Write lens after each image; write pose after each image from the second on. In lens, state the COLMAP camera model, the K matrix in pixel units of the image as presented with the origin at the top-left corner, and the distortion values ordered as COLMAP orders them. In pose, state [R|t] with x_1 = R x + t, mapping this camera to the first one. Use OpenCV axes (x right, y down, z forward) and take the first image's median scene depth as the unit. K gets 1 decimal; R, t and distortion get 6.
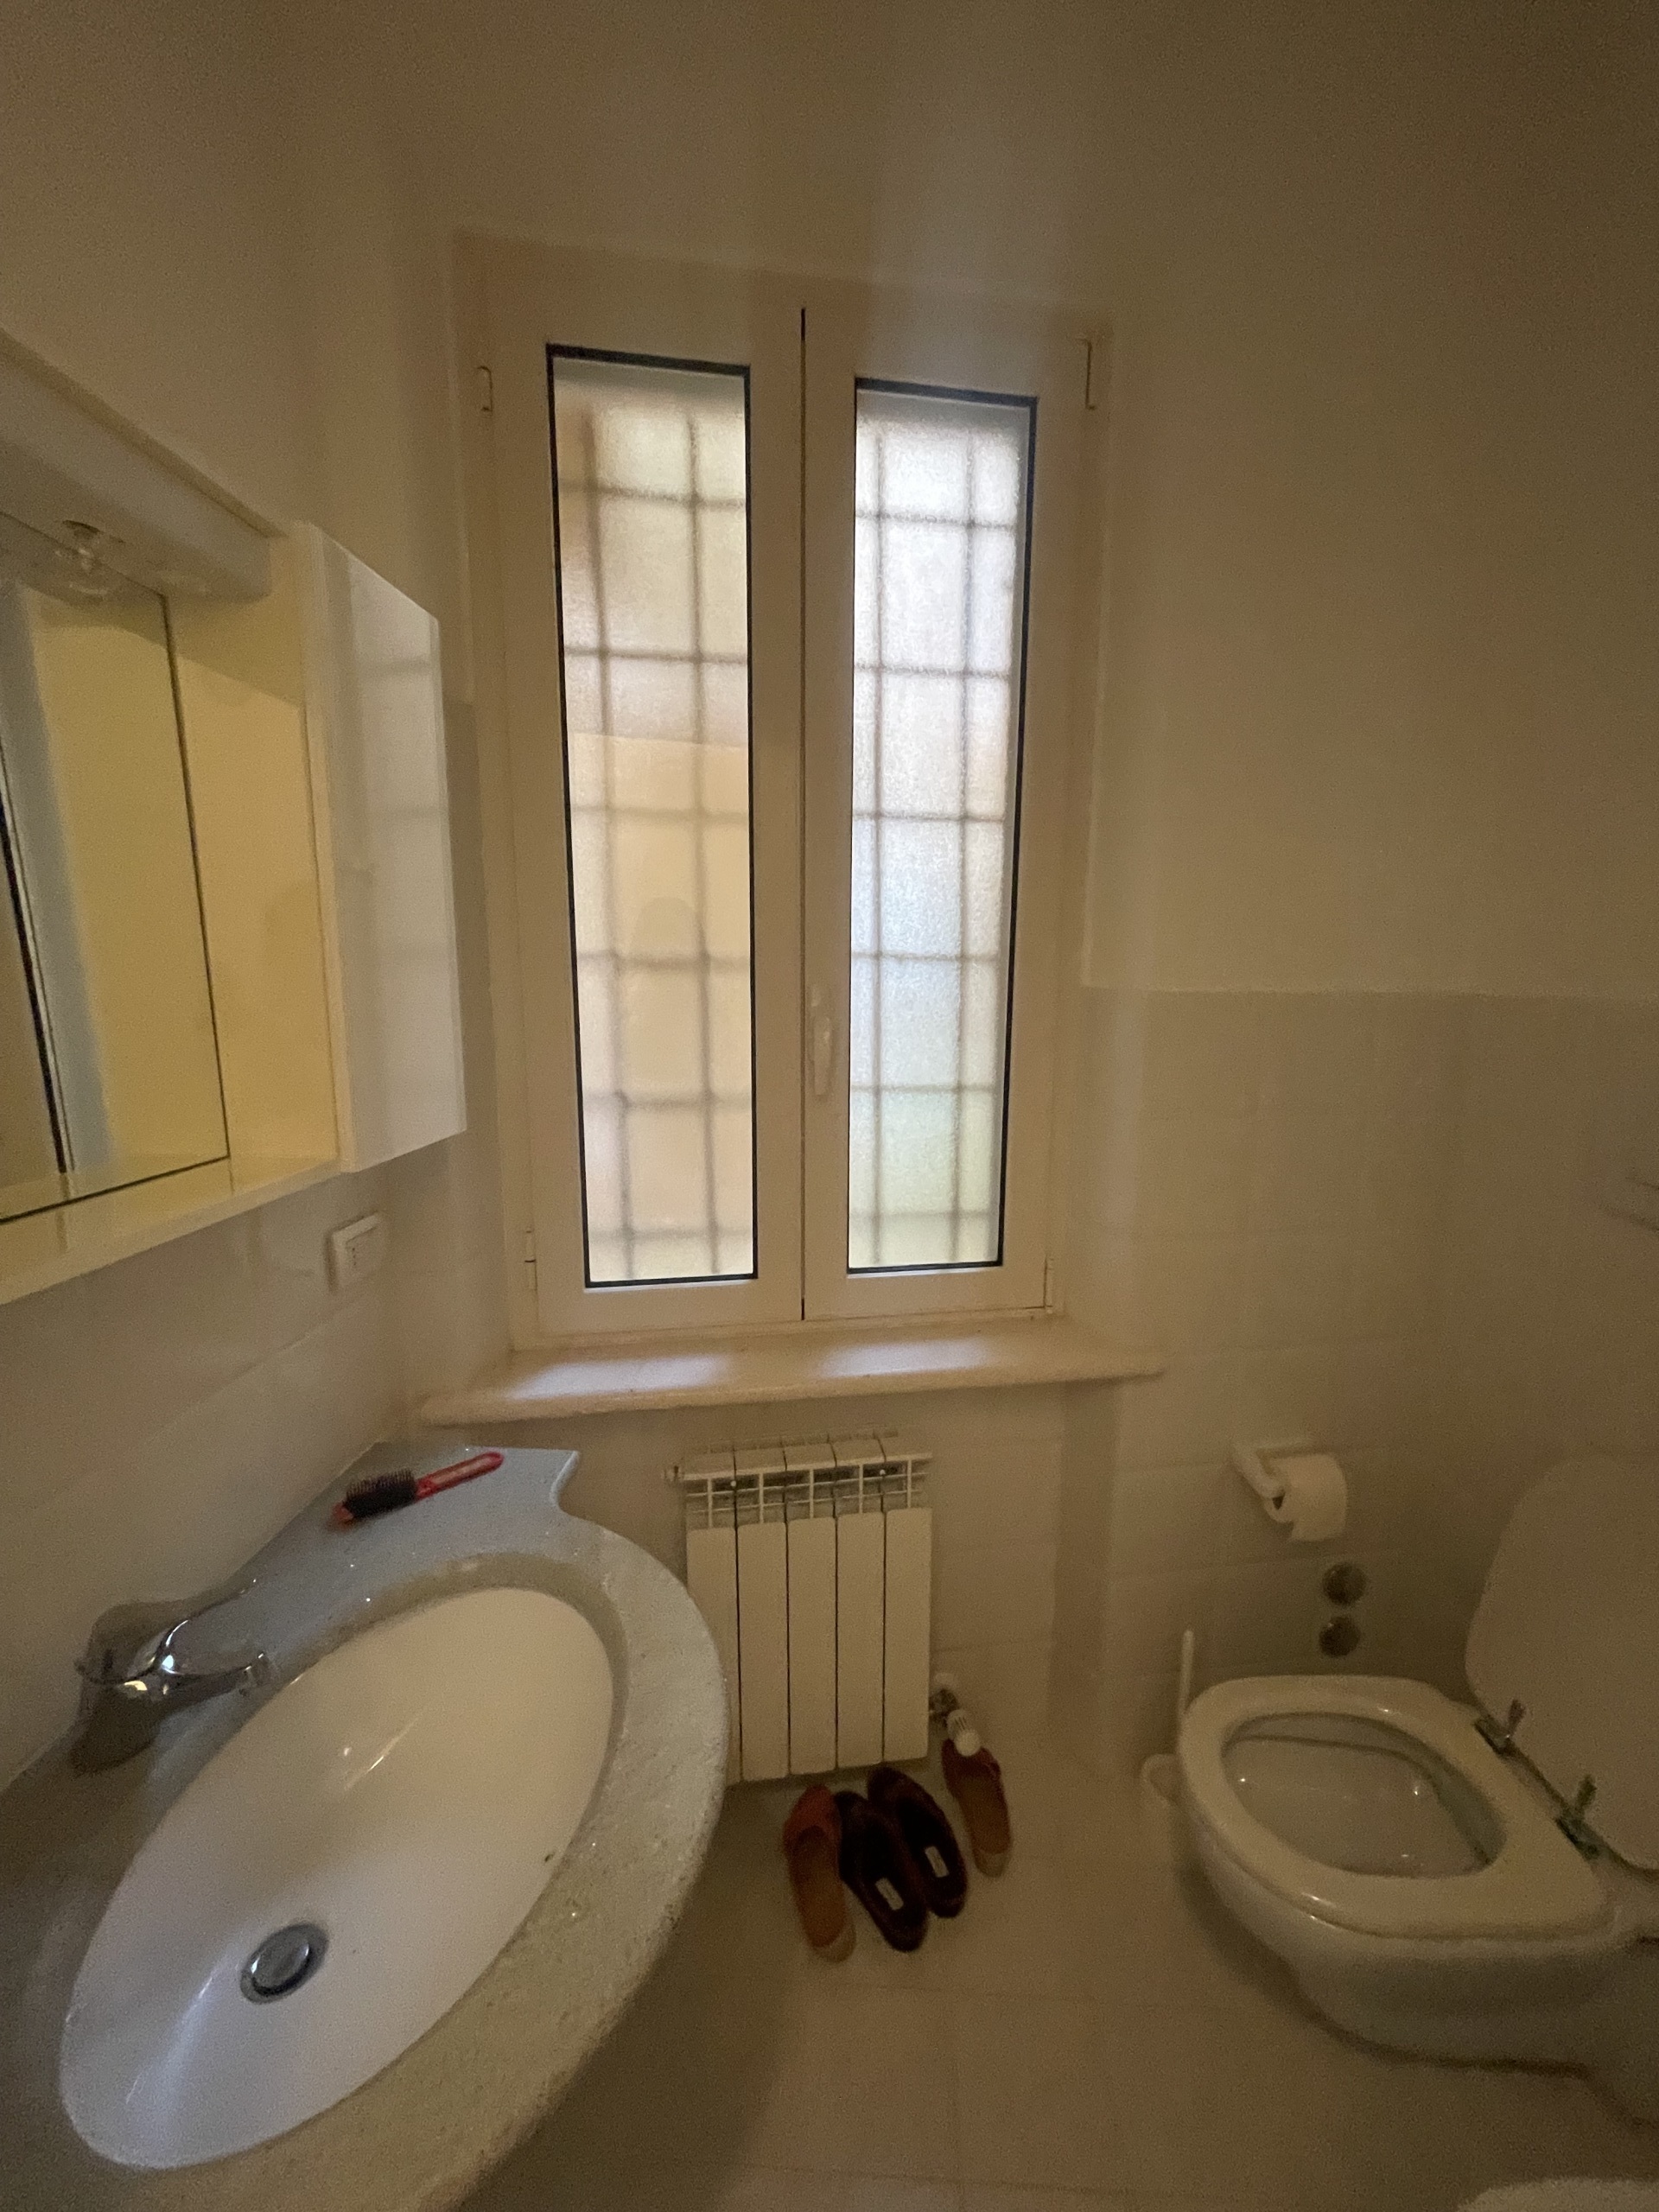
lens RADIAL K [[968.5, 0, 838.1], [0, 968.5, 1115.4], [0, 0, 1]] dist [0.022356, 0.000014]
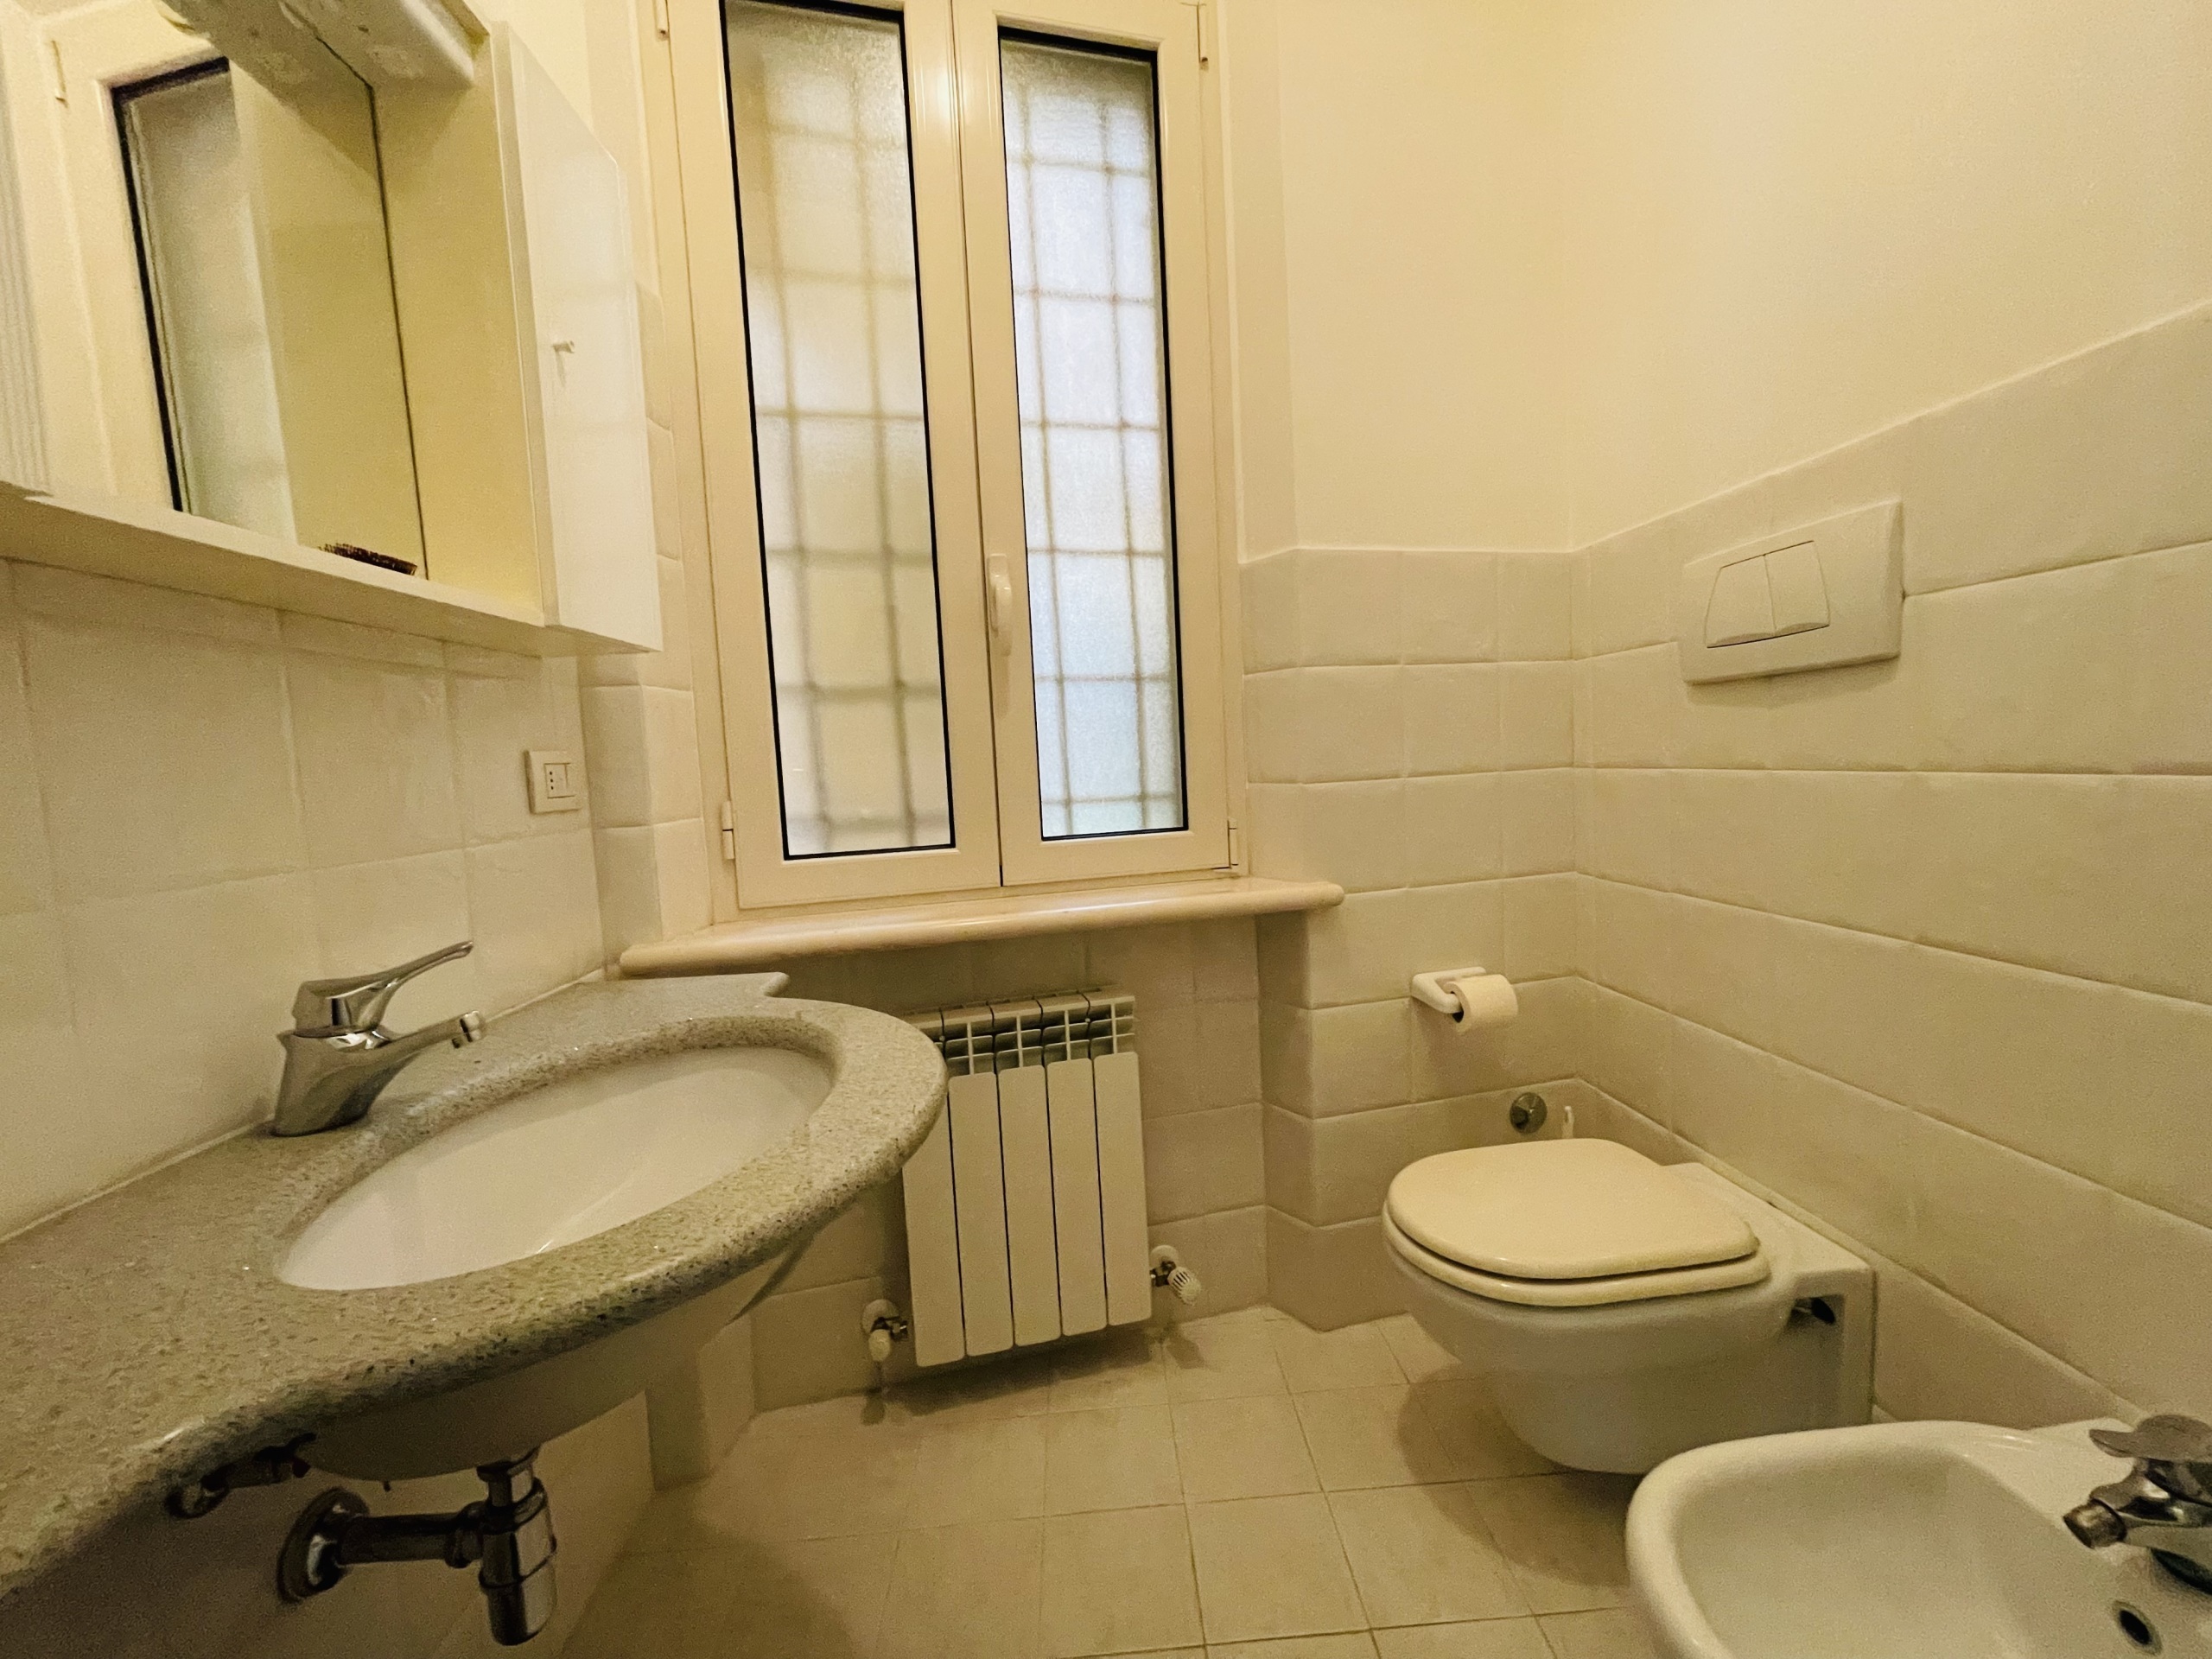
lens RADIAL K [[901.0, 0, 1114.5], [0, 901.0, 828.2], [0, 0, 1]] dist [-0.008101, -0.000200]
pose [[0.993998, -0.062687, 0.089662, 0.000942], [0.070267, 0.993981, -0.084052, 0.230773], [-0.083853, 0.089847, 0.992419, 0.030897]]
